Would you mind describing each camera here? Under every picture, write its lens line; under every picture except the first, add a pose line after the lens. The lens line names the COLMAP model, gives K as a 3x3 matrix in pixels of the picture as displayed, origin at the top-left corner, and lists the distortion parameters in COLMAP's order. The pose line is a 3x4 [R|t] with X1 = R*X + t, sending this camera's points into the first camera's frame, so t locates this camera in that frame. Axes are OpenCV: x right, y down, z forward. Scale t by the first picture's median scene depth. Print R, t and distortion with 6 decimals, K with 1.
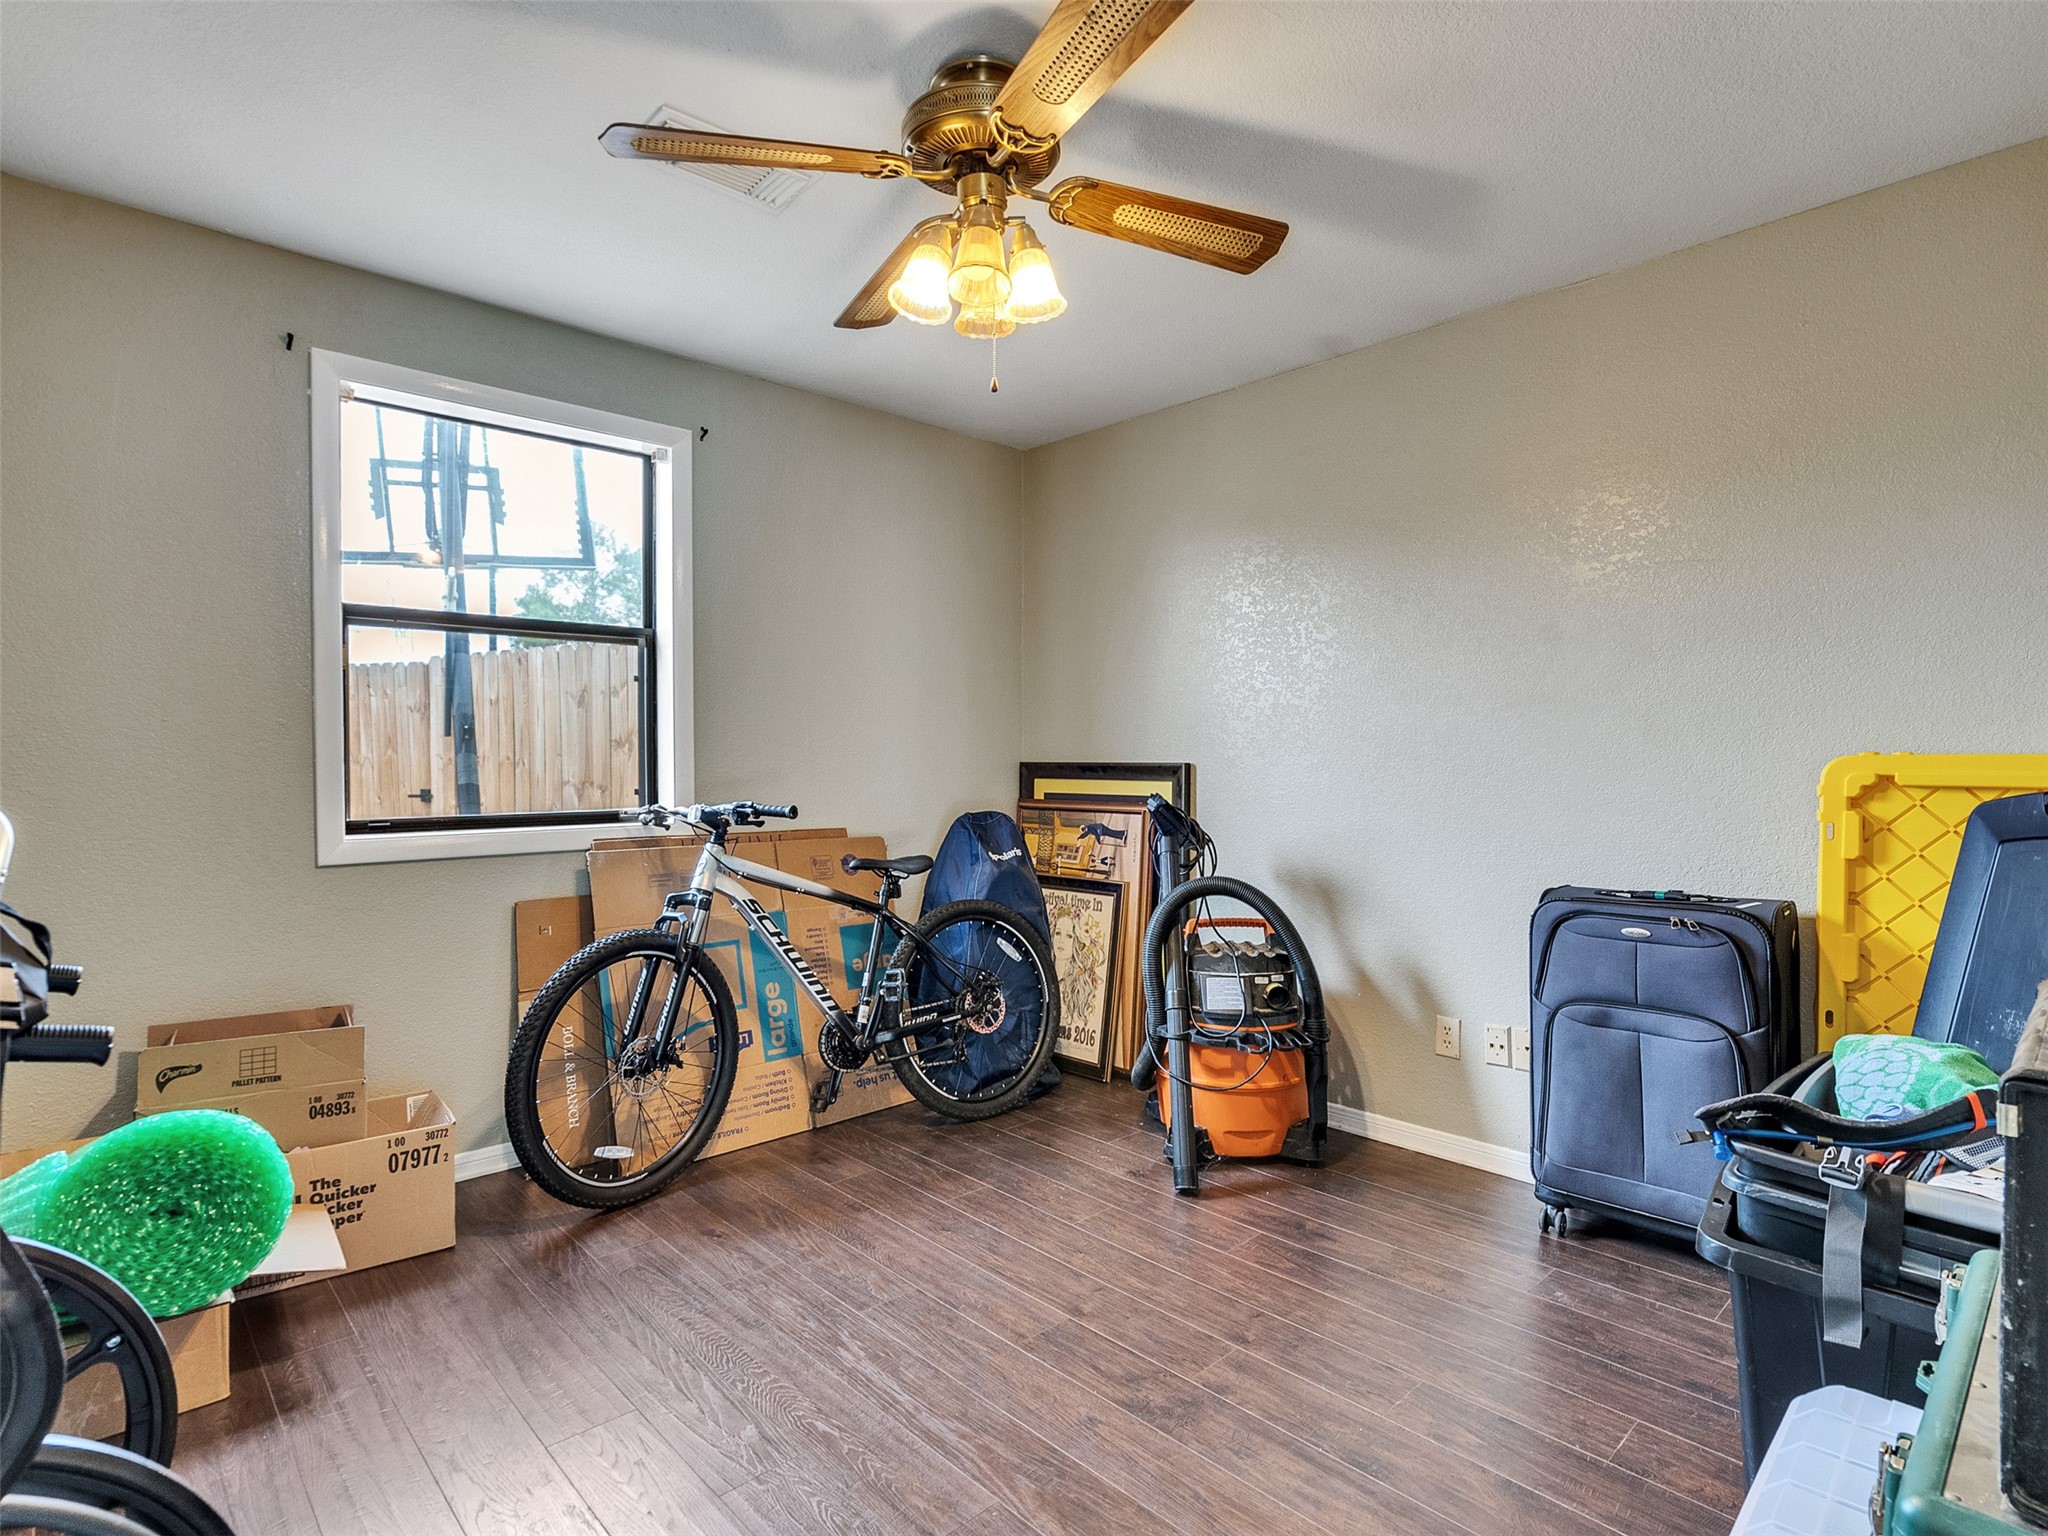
lens RADIAL K [[1052.1, 0, 1019.7], [0, 1052.1, 772.5], [0, 0, 1]] dist [-0.000863, 0.000107]
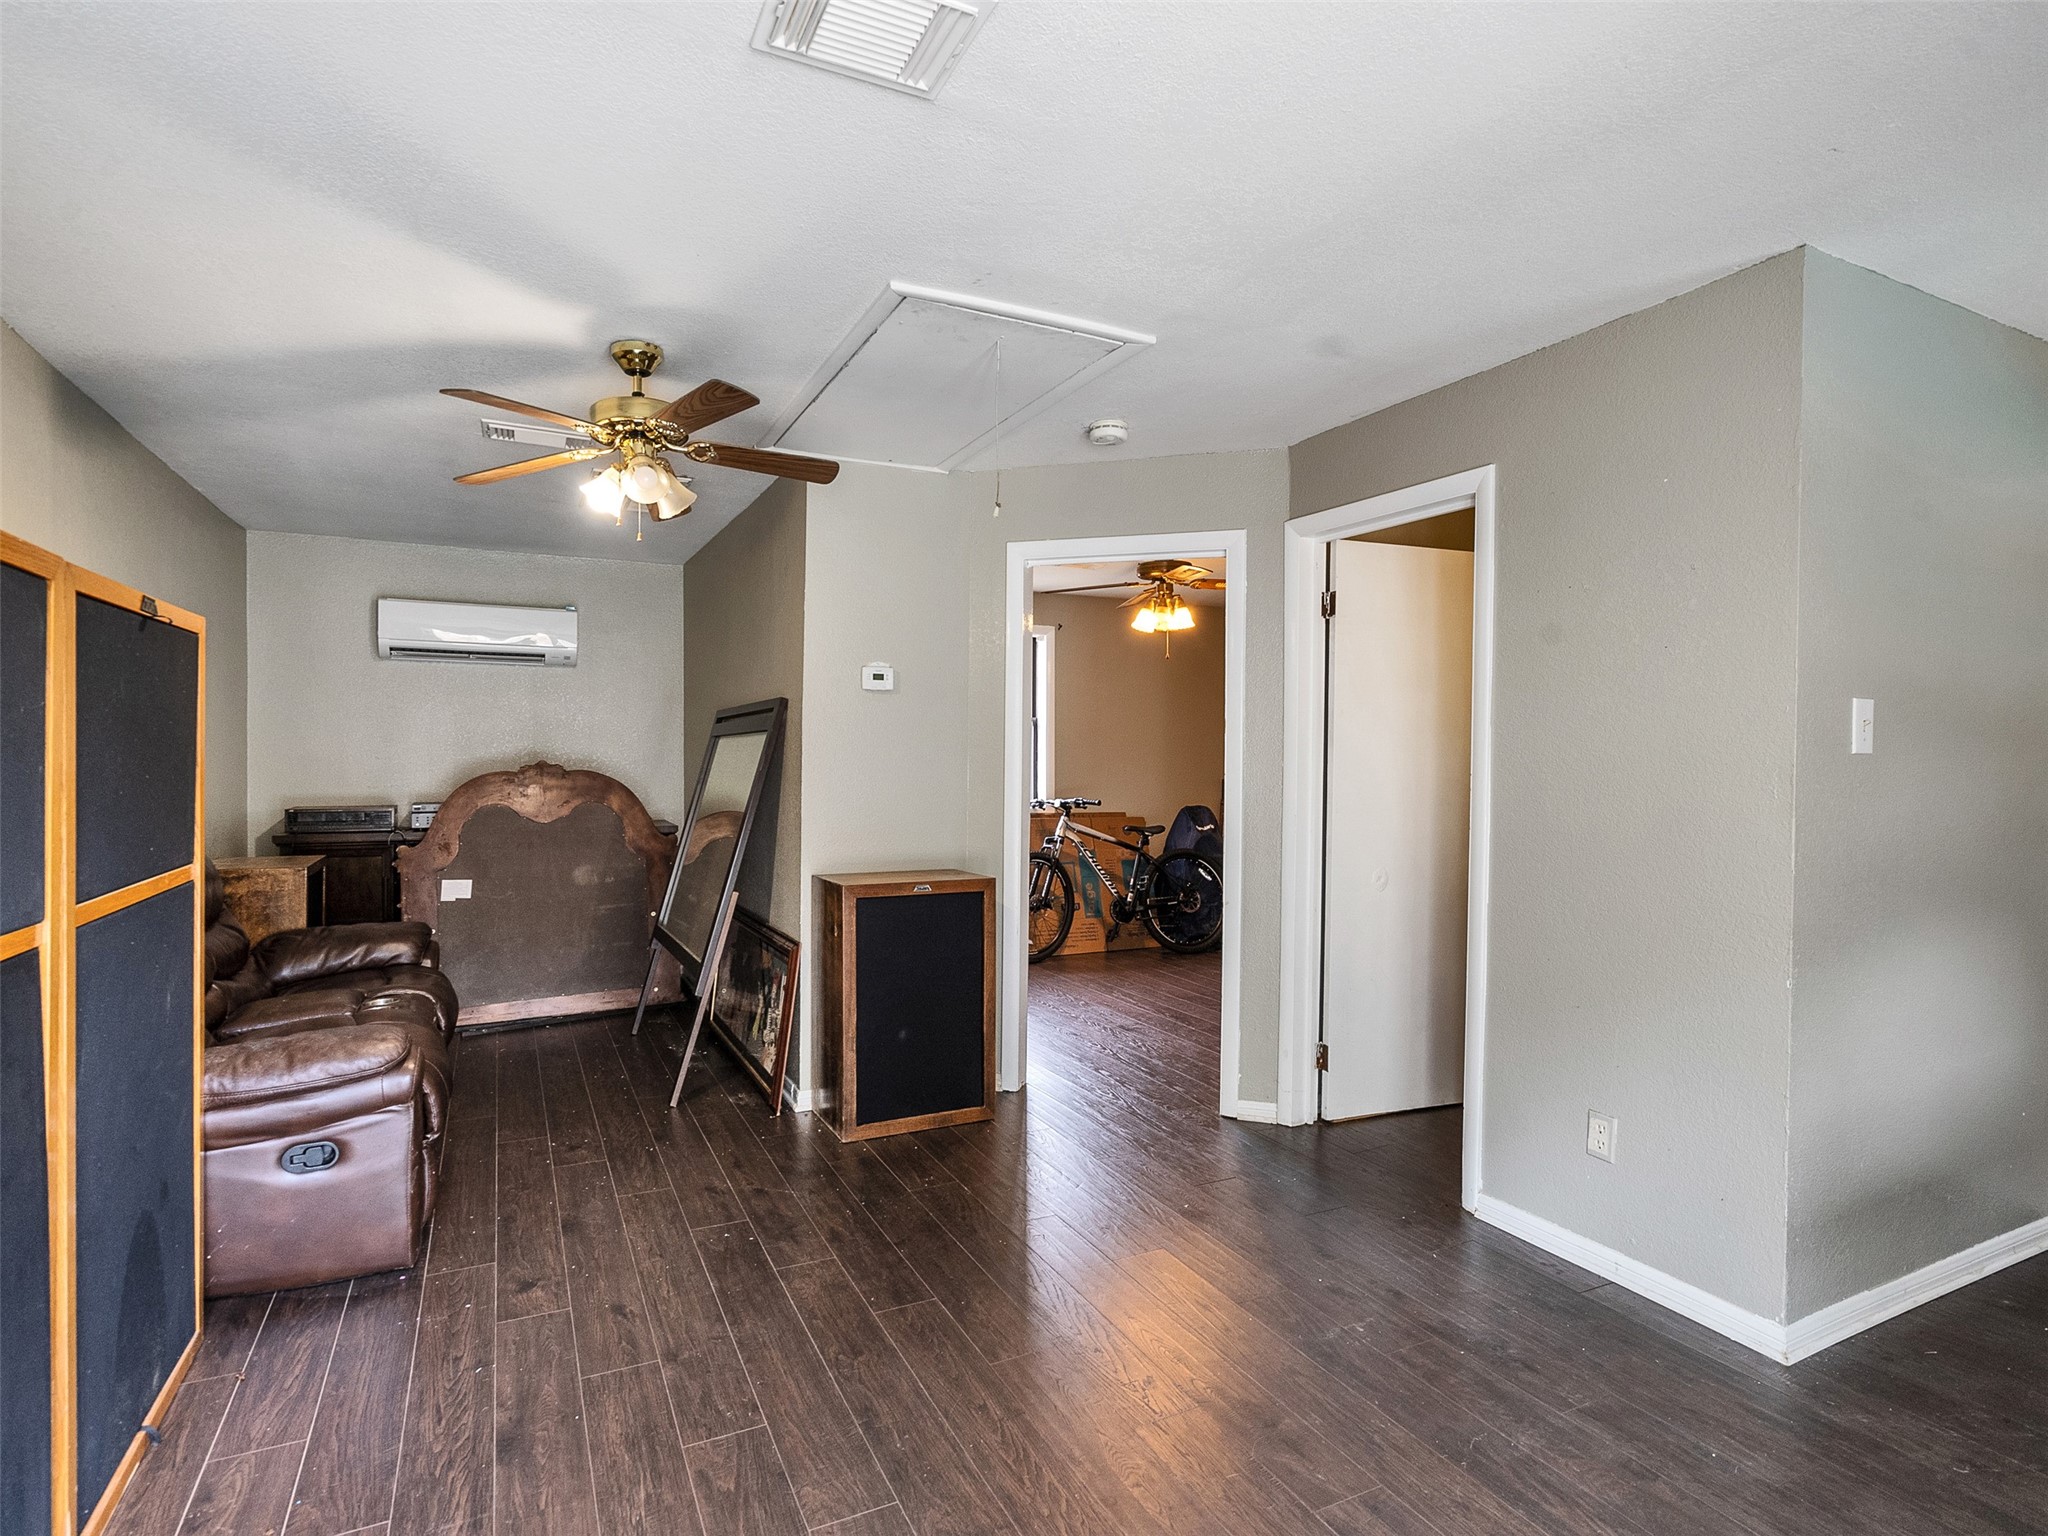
lens RADIAL K [[1041.6, 0, 1020.6], [0, 1041.6, 769.0], [0, 0, 1]] dist [-0.003598, 0.000981]
pose [[0.958788, 0.007788, -0.284016, 0.236304], [-0.007966, 0.999968, 0.000531, -0.032902], [0.284012, 0.001753, 0.958819, -1.095657]]
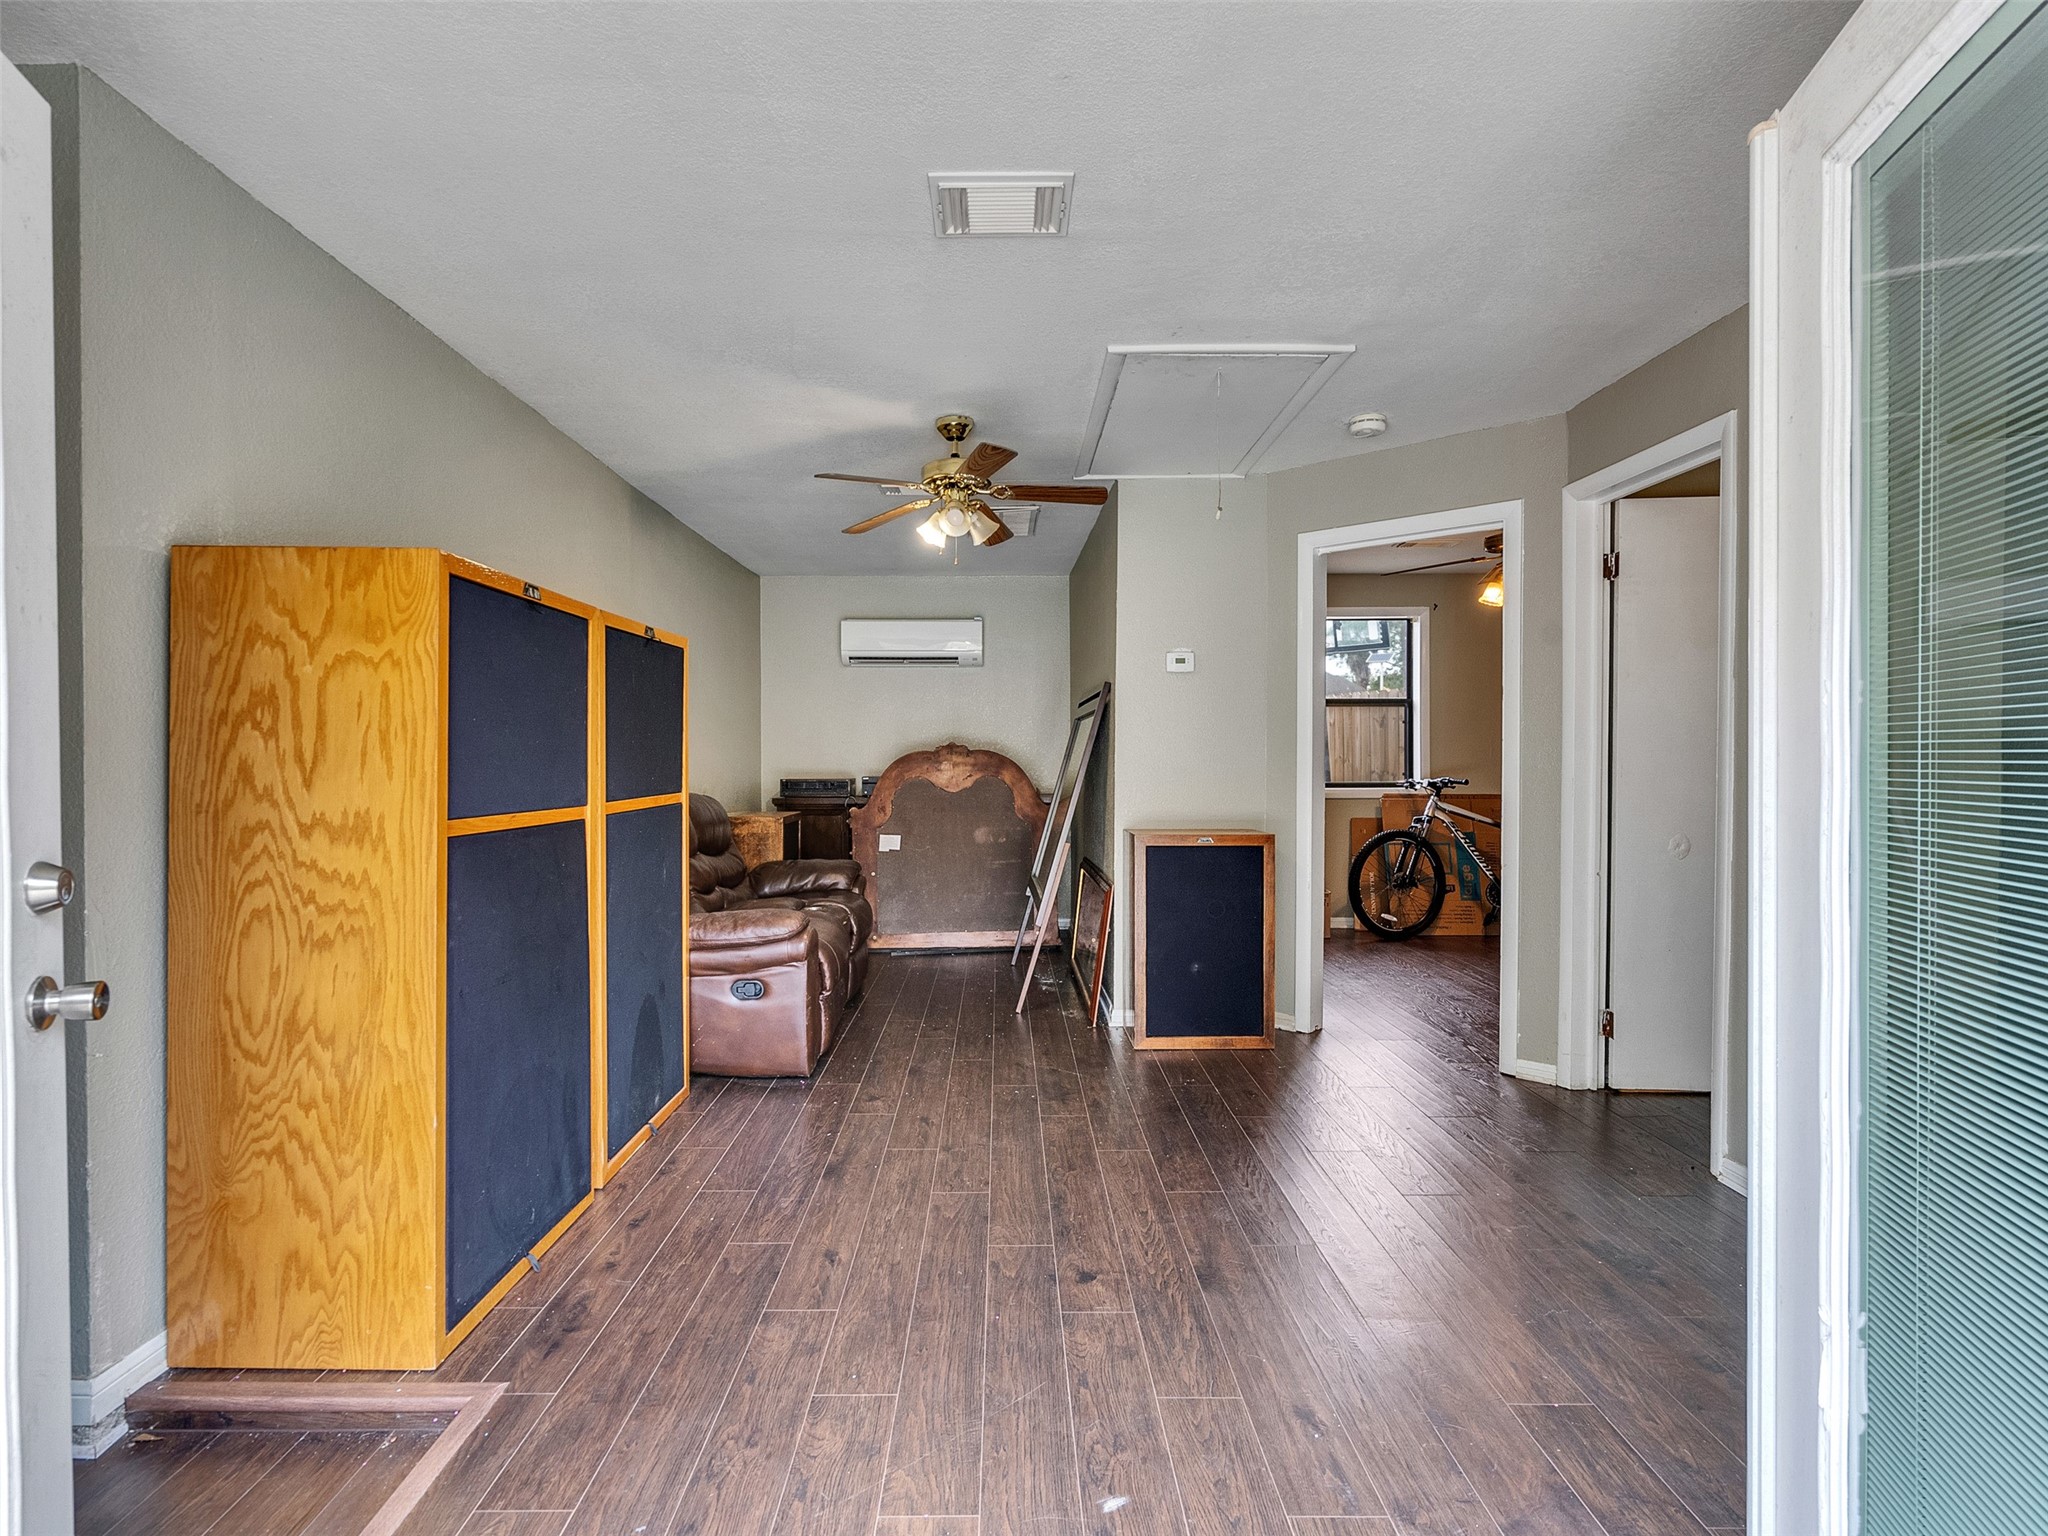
lens RADIAL K [[1052.1, 0, 1027.8], [0, 1052.1, 767.5], [0, 0, 1]] dist [-0.000863, 0.000107]
pose [[0.746834, 0.004693, -0.664994, 0.517315], [-0.003694, 0.999989, 0.002909, 0.001778], [0.665000, 0.000284, 0.746843, -1.175555]]
